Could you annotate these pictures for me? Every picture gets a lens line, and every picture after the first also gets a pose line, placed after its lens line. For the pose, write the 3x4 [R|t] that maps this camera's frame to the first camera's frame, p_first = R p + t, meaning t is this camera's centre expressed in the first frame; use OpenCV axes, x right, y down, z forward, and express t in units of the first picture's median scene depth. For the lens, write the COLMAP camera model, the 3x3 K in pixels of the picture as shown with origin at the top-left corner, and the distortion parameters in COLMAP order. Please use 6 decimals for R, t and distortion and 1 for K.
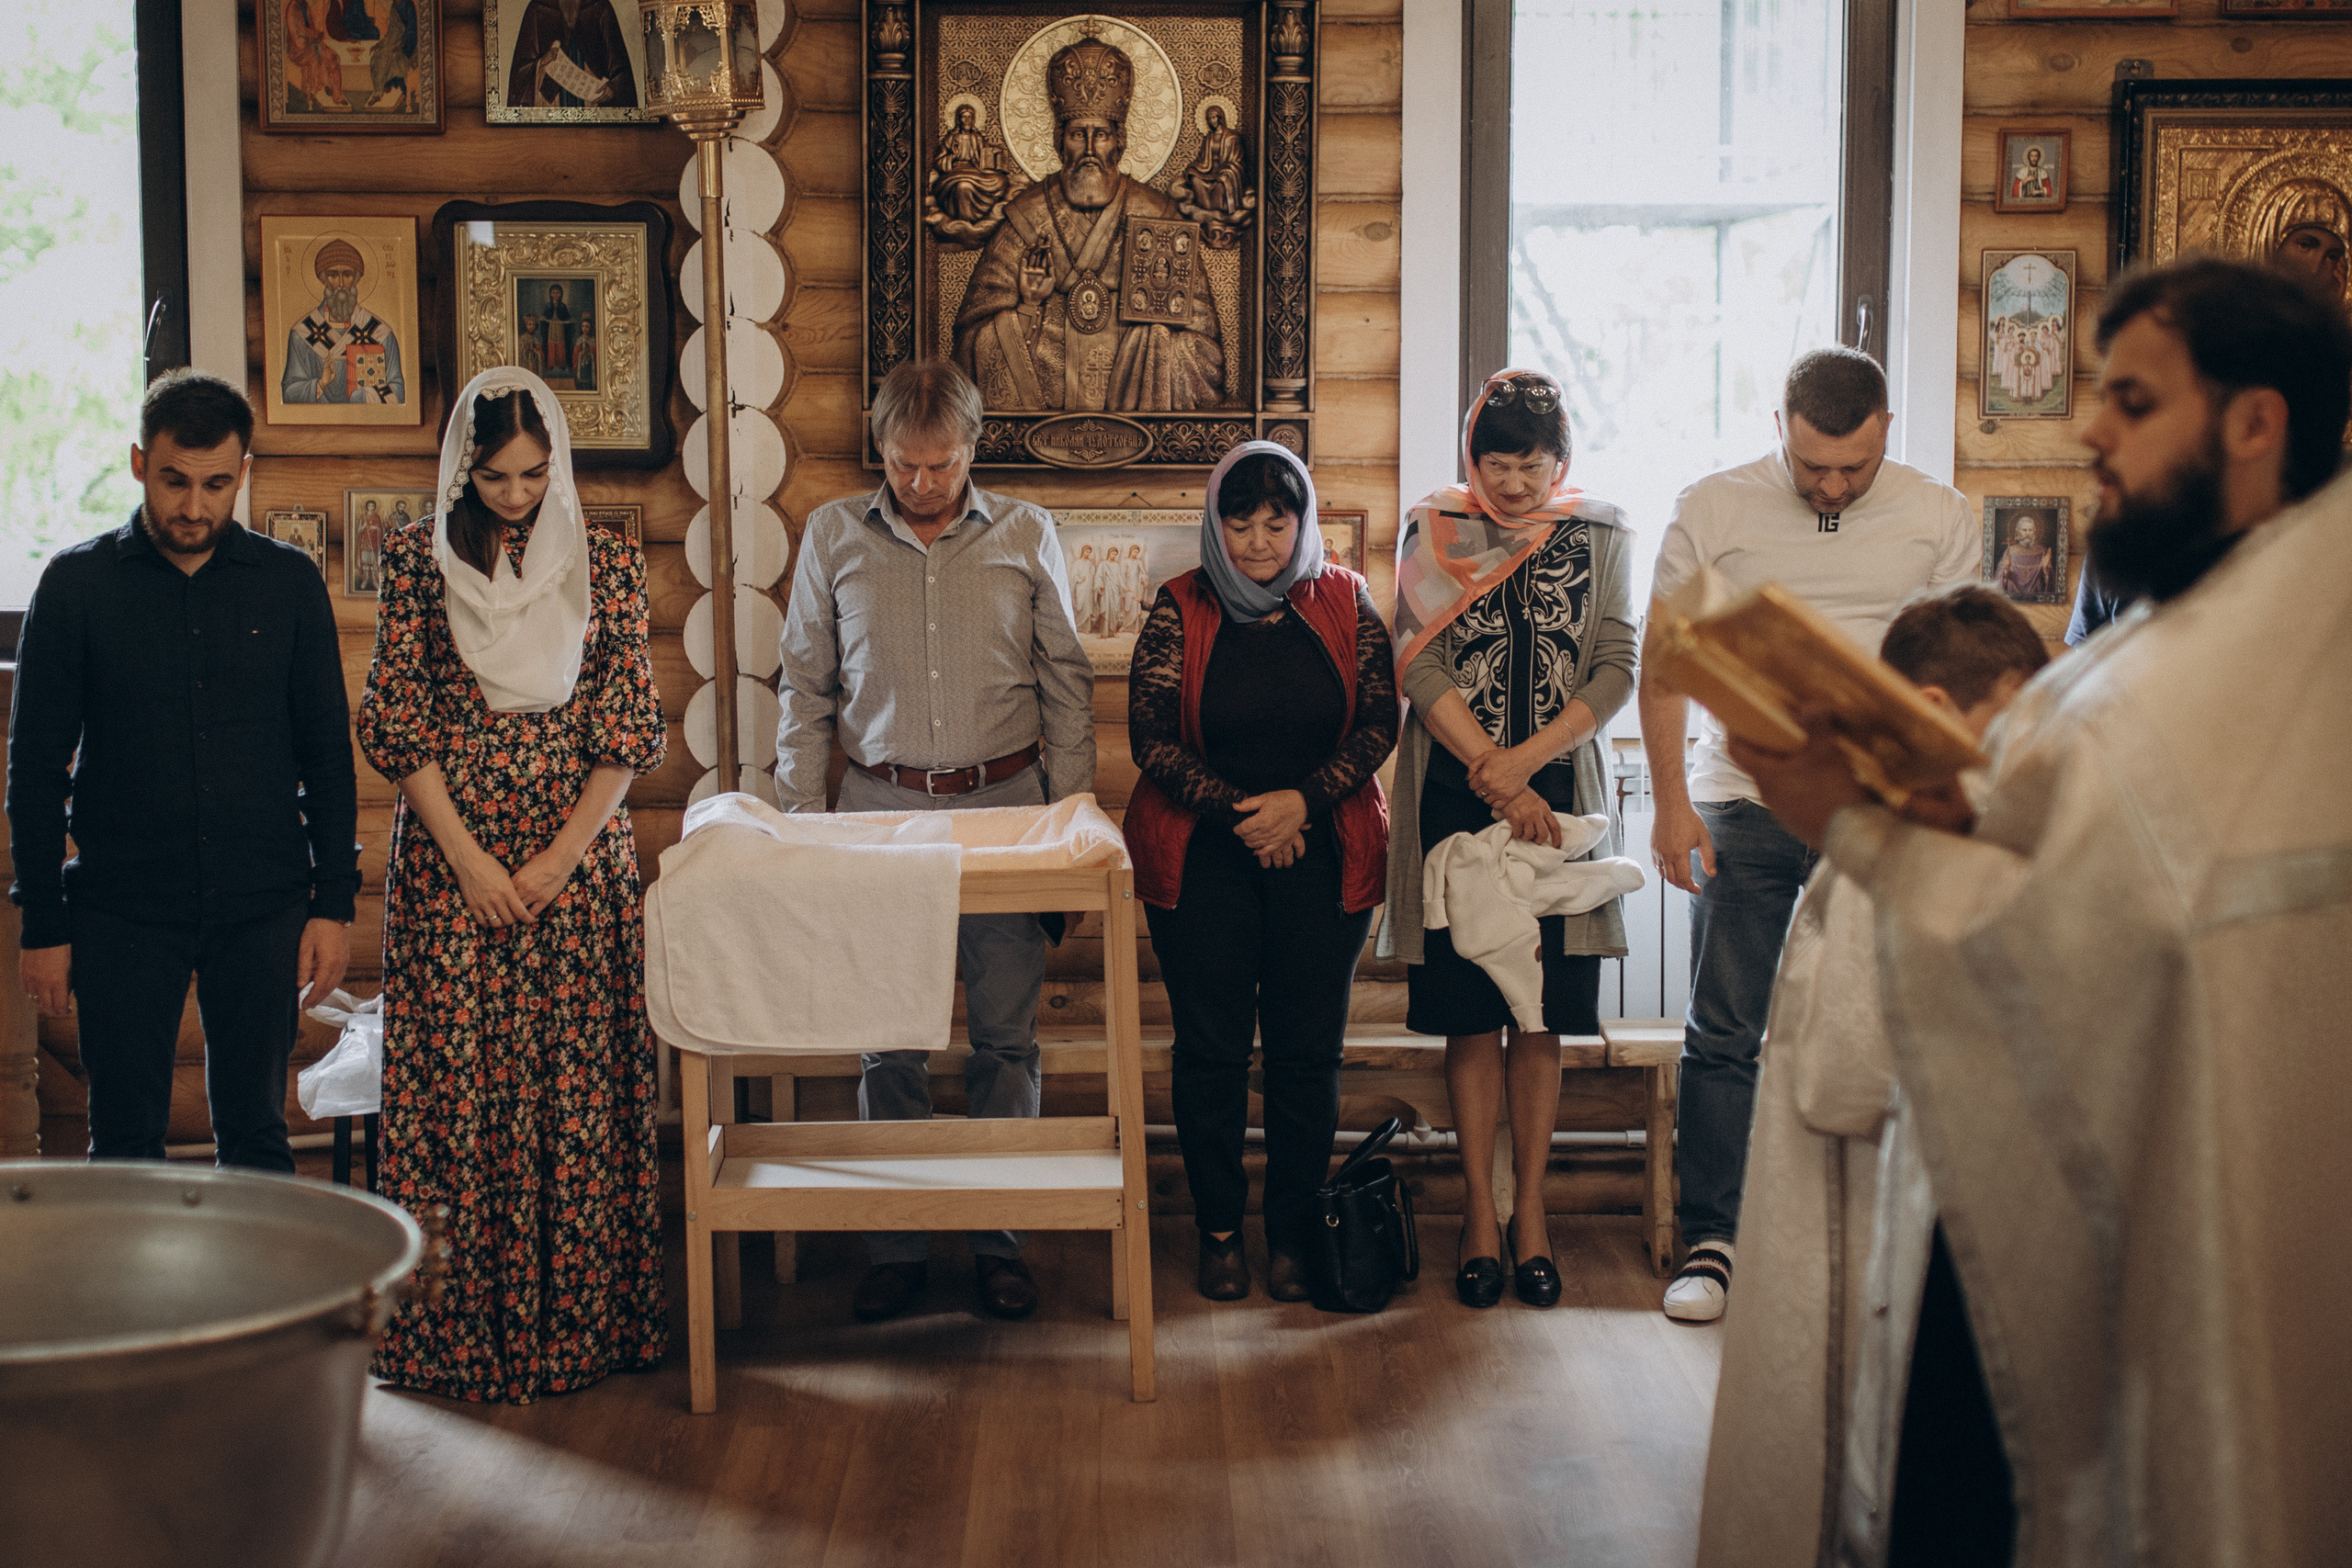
lens RADIAL K [[3581.3, 0, 1176.0], [0, 3581.3, 784.0], [0, 0, 1]] dist [0.007456, 0.013882]
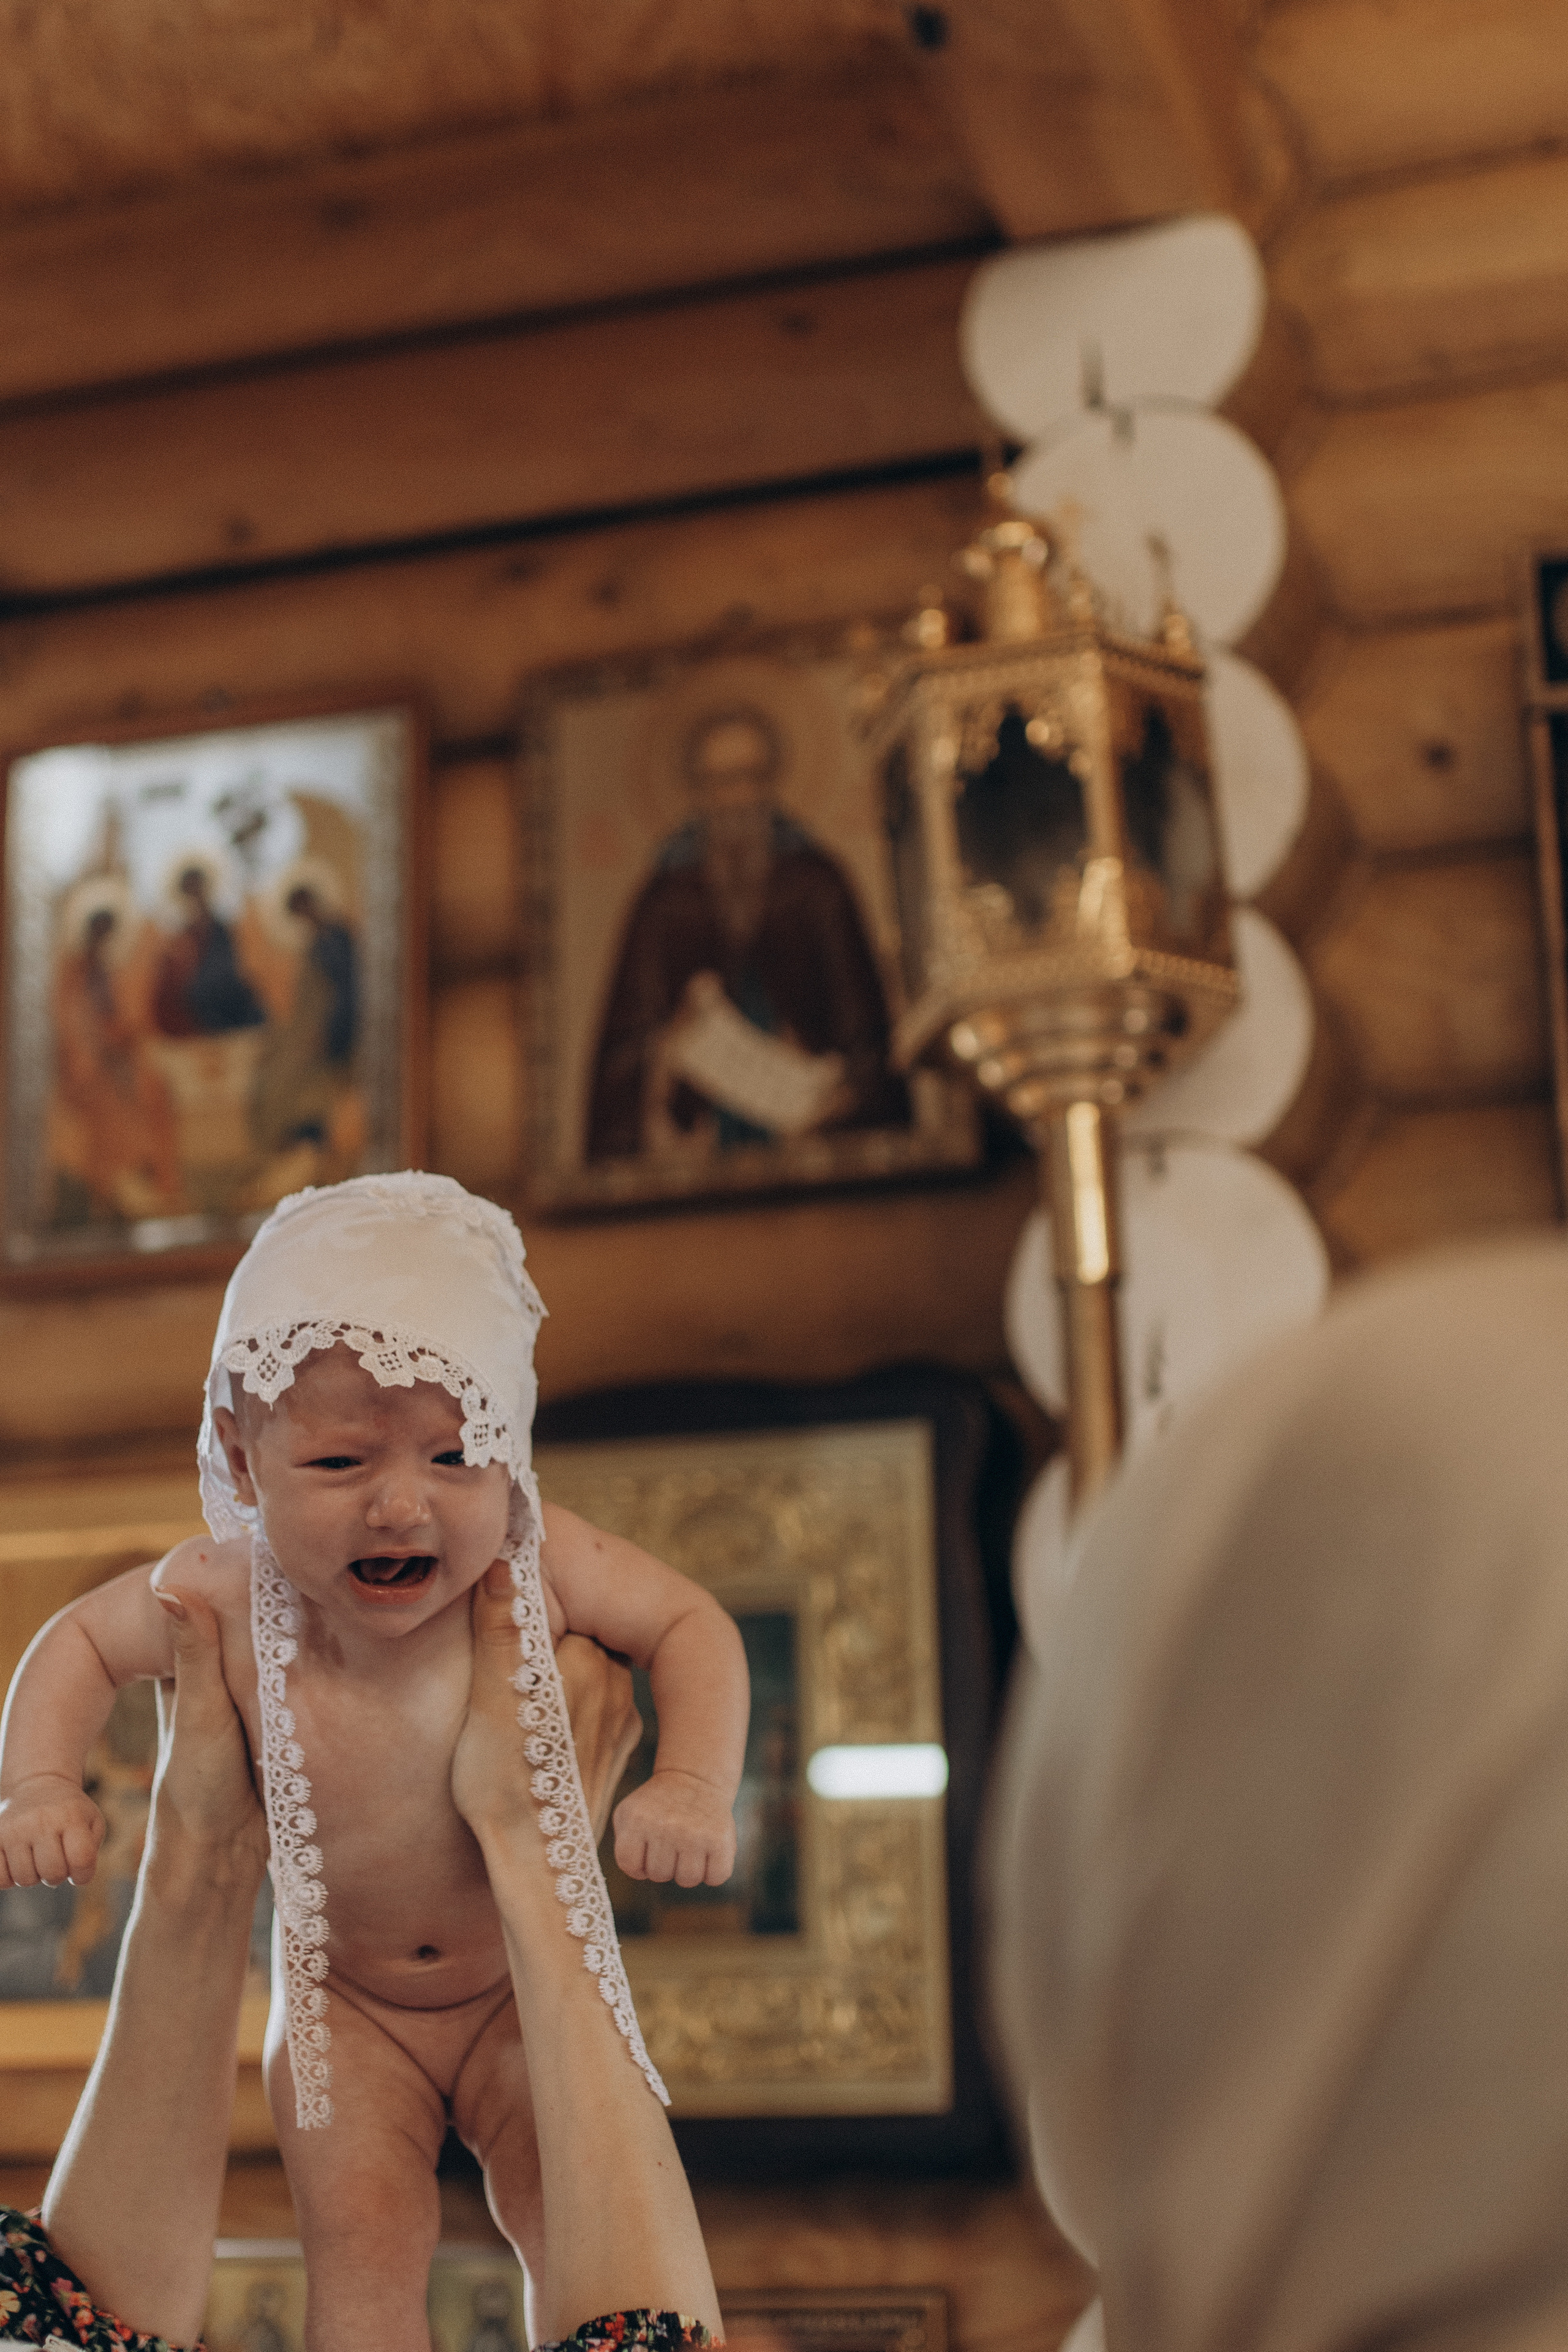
lens RADIAL K [[3581.7, 0, 784.0], [0, 3581.7, 1176.0], [0, 0, 1]] dist [0.007456, 0.013882]
pose [[0.949051, -0.100609, -0.298631, -0.057074], [-0.021656, 0.924601, -0.380321, -0.048628], [0.314378, 0.367411, 0.875314, 0.685589]]
